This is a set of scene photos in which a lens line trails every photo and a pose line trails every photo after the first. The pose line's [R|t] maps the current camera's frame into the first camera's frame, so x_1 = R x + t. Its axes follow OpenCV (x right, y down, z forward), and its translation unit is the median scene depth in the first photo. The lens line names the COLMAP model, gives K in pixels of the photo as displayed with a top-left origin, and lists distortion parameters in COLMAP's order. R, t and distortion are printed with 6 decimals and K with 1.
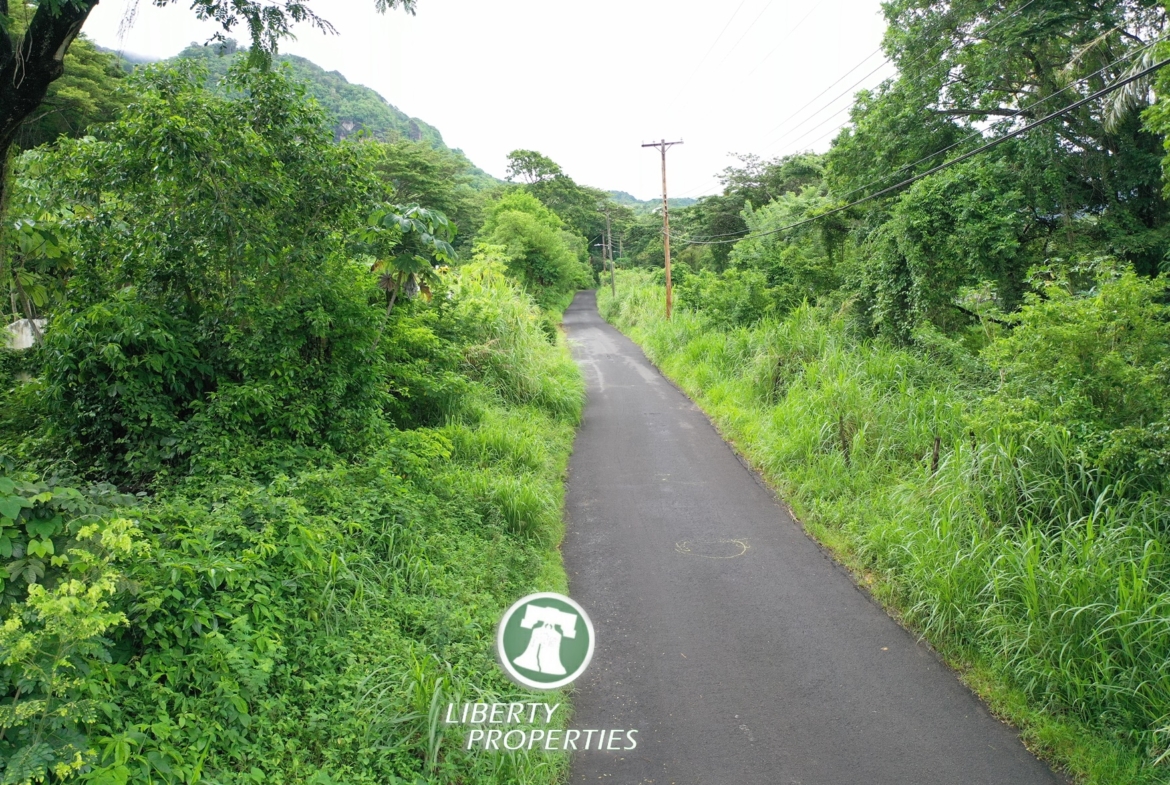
lens RADIAL K [[929.1, 0, 586.0], [0, 929.1, 395.0], [0, 0, 1]] dist [0.001875, 0.000214]
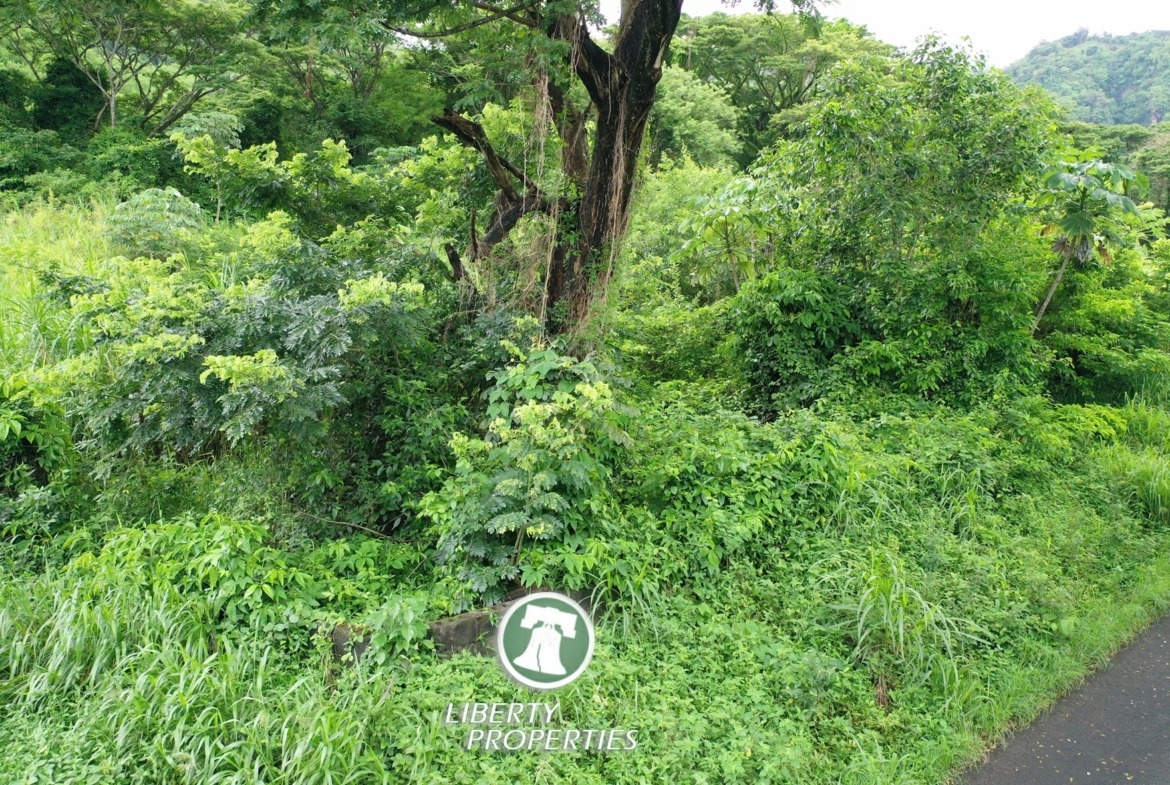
lens RADIAL K [[929.1, 0, 586.0], [0, 929.1, 395.0], [0, 0, 1]] dist [0.001875, 0.000214]
pose [[0.671701, 0.064993, -0.737966, 0.194731], [-0.068435, 0.997328, 0.025545, 0.043810], [0.737655, 0.033344, 0.674354, 0.011945]]
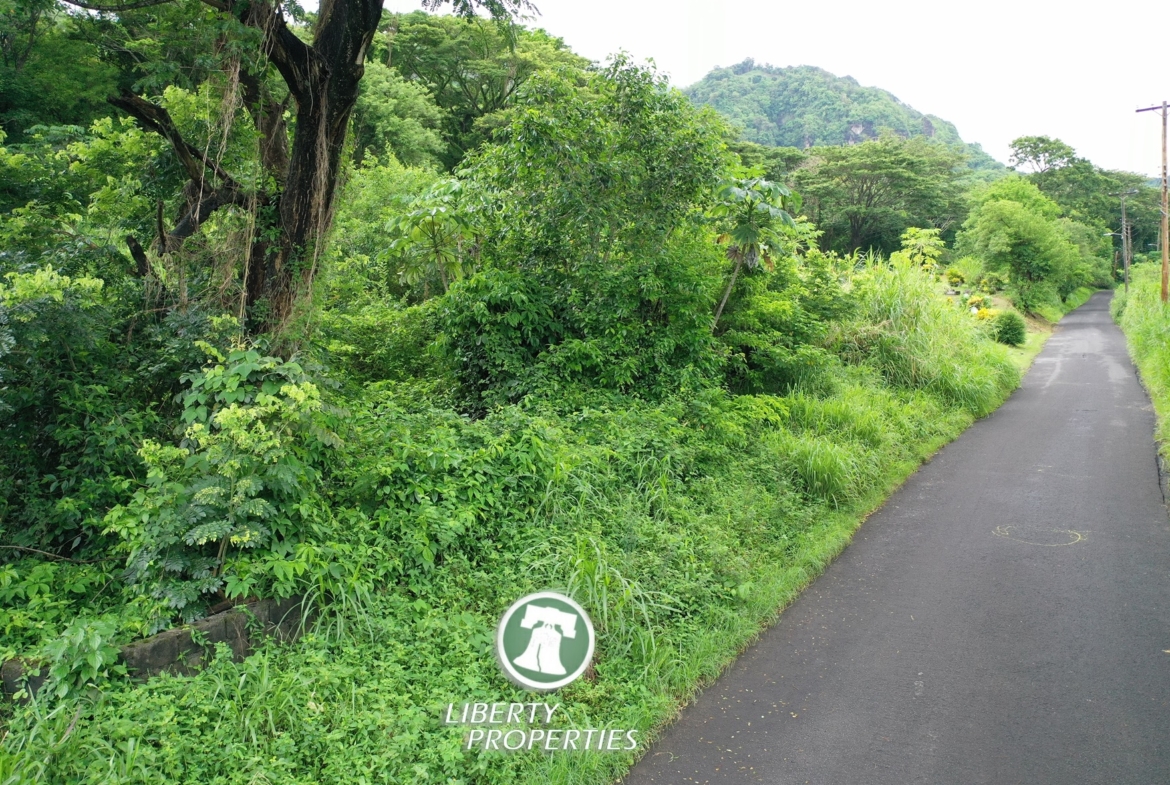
lens RADIAL K [[929.1, 0, 586.0], [0, 929.1, 395.0], [0, 0, 1]] dist [0.001875, 0.000214]
pose [[0.865499, 0.046403, -0.498757, 0.201275], [-0.049204, 0.998760, 0.007538, 0.044867], [0.498489, 0.018017, 0.866709, 0.004287]]
